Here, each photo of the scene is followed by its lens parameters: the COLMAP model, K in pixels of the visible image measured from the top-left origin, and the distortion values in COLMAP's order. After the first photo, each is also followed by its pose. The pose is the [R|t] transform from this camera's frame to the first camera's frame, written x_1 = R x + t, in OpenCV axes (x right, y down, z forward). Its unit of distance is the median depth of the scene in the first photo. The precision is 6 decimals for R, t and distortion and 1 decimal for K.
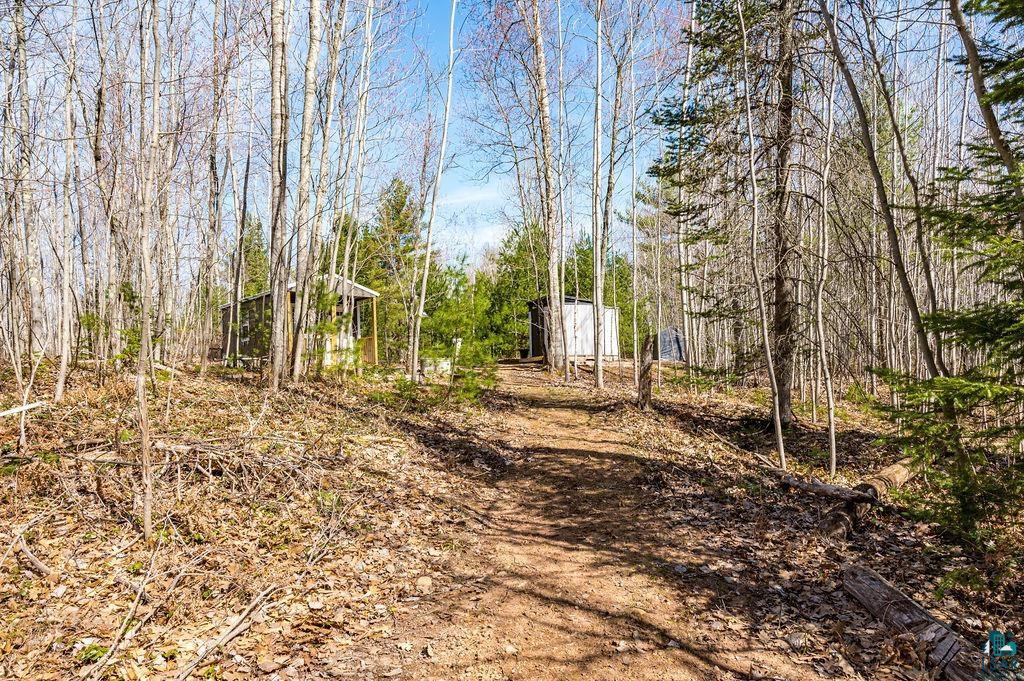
lens RADIAL K [[649.8, 0, 512.0], [0, 649.8, 340.5], [0, 0, 1]] dist [-0.000076, -0.000012]
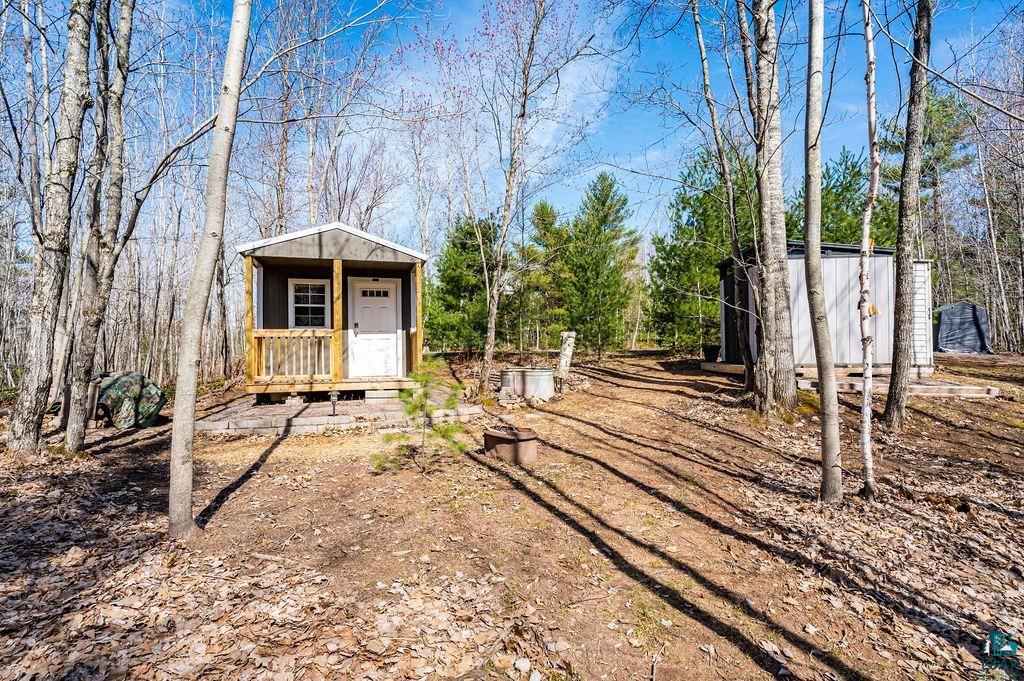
lens RADIAL K [[478.9, 0, 512.0], [0, 478.9, 340.5], [0, 0, 1]] dist [0.000967, 0.000092]
pose [[0.915004, -0.000891, -0.403444, 0.031841], [0.017106, 0.999184, 0.036588, -0.011458], [0.403083, -0.040379, 0.914272, 0.589469]]
